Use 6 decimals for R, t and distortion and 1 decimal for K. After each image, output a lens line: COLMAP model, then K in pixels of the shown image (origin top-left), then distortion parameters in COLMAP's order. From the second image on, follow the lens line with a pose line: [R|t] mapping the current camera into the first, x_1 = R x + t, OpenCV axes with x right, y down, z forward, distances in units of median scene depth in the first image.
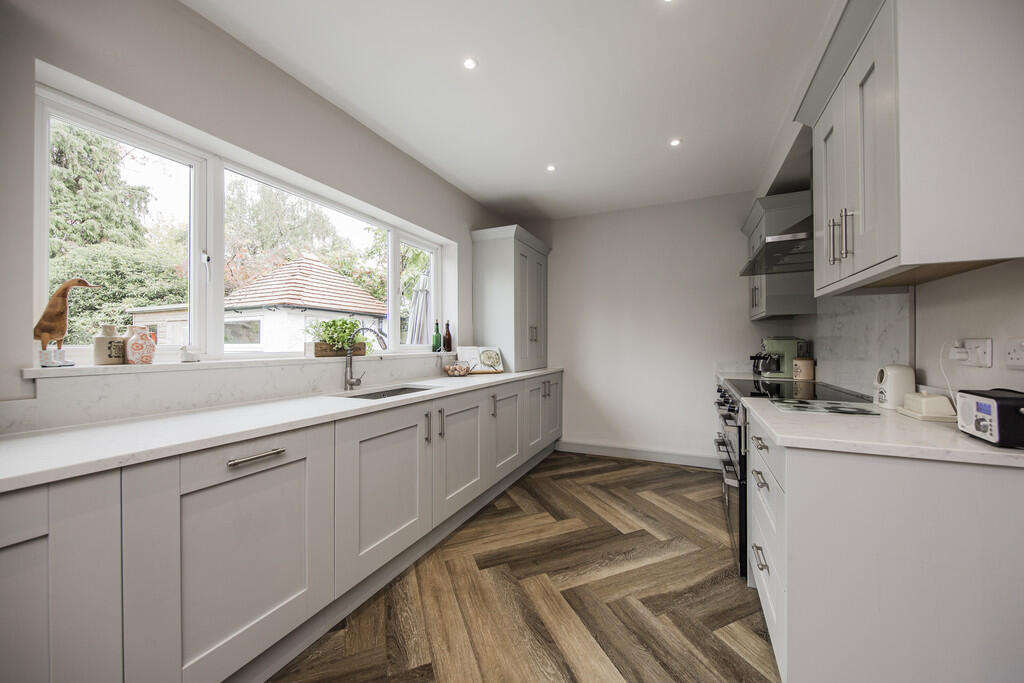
lens RADIAL K [[365.4, 0, 529.4], [0, 365.4, 342.0], [0, 0, 1]] dist [-0.001329, -0.000255]
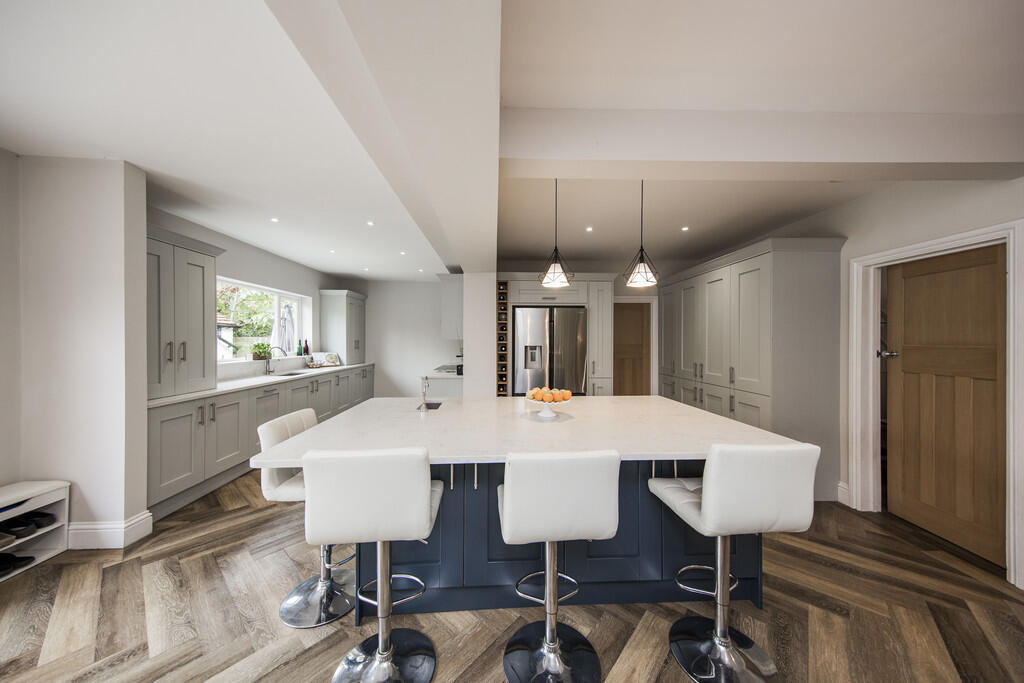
lens RADIAL K [[333.8, 0, 513.6], [0, 333.8, 344.7], [0, 0, 1]] dist [0.013307, 0.000030]
pose [[0.898807, -0.000541, 0.438343, -0.021896], [-0.007626, 0.999829, 0.016870, -0.065881], [-0.438277, -0.018506, 0.898649, -1.011615]]
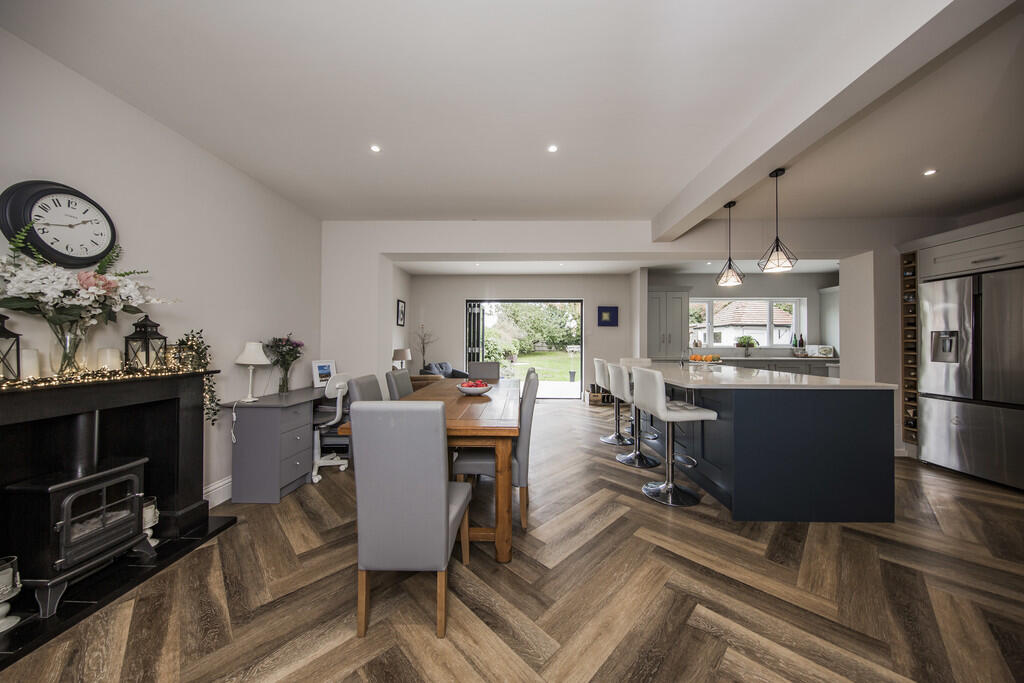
lens RADIAL K [[331.3, 0, 512.9], [0, 331.3, 341.8], [0, 0, 1]] dist [-0.006529, -0.001109]
pose [[0.364937, 0.003086, -0.931027, 1.005702], [-0.000339, 0.999995, 0.003181, -0.013205], [0.931032, -0.000846, 0.364936, -1.373508]]
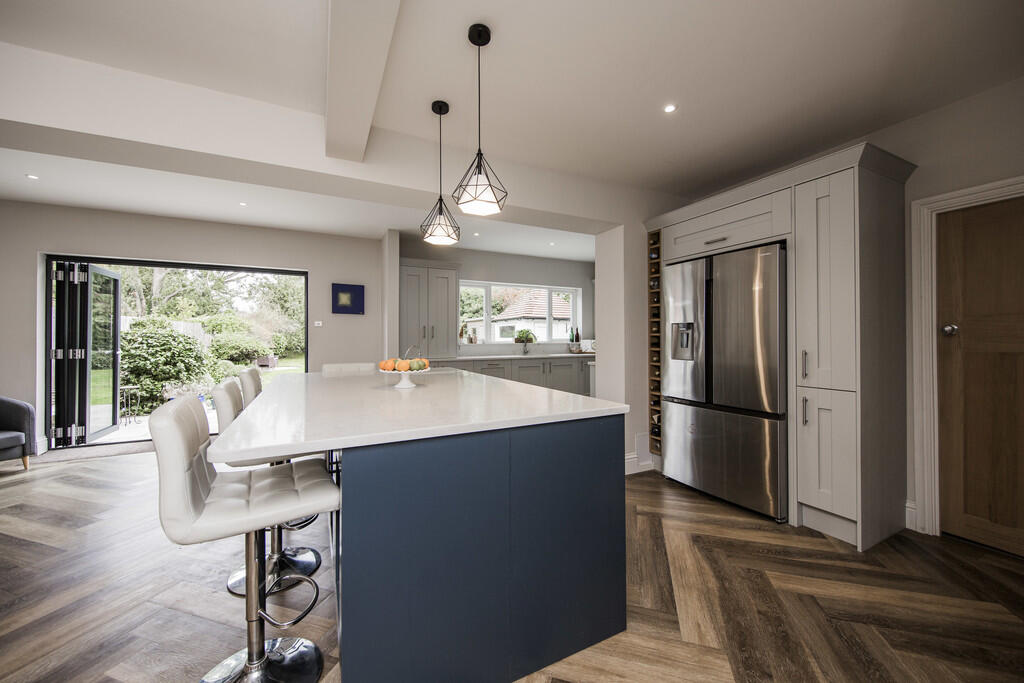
lens RADIAL K [[381.3, 0, 516.6], [0, 381.3, 341.4], [0, 0, 1]] dist [0.000105, -0.000253]
pose [[0.773201, 0.008478, -0.634104, 0.866388], [0.001845, 0.999876, 0.015618, -0.012324], [0.634158, -0.013246, 0.773090, -0.866139]]
